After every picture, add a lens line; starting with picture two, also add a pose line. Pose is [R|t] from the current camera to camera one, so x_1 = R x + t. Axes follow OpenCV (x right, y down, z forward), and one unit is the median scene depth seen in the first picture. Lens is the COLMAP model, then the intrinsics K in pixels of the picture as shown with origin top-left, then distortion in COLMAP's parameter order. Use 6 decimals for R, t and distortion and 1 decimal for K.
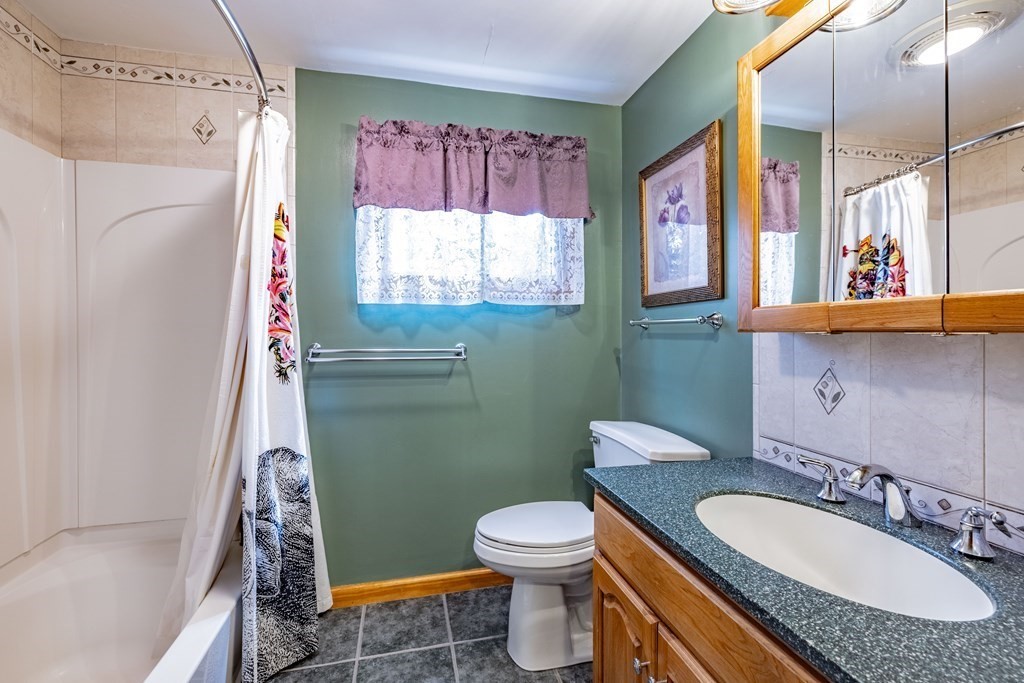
lens RADIAL K [[448.1, 0, 497.9], [0, 448.1, 341.9], [0, 0, 1]] dist [-0.001359, -0.000347]
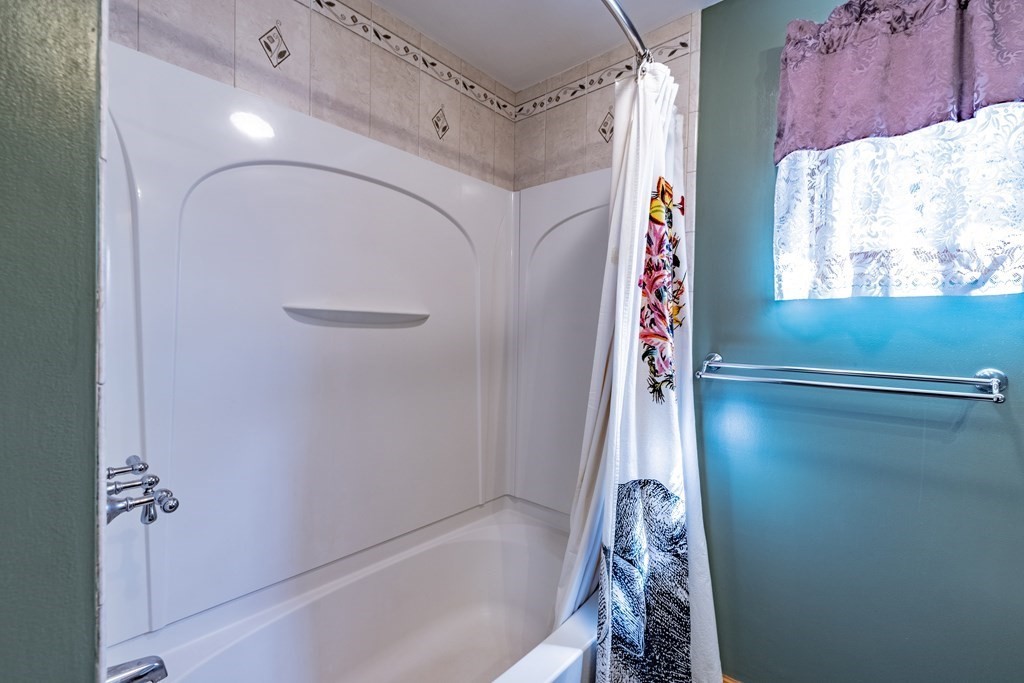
lens RADIAL K [[448.1, 0, 497.9], [0, 448.1, 341.9], [0, 0, 1]] dist [-0.001359, -0.000347]
pose [[0.577485, 0.029875, -0.815854, 0.010211], [-0.044160, 0.999010, 0.005324, -0.006418], [0.815206, 0.032953, 0.578233, 0.281106]]
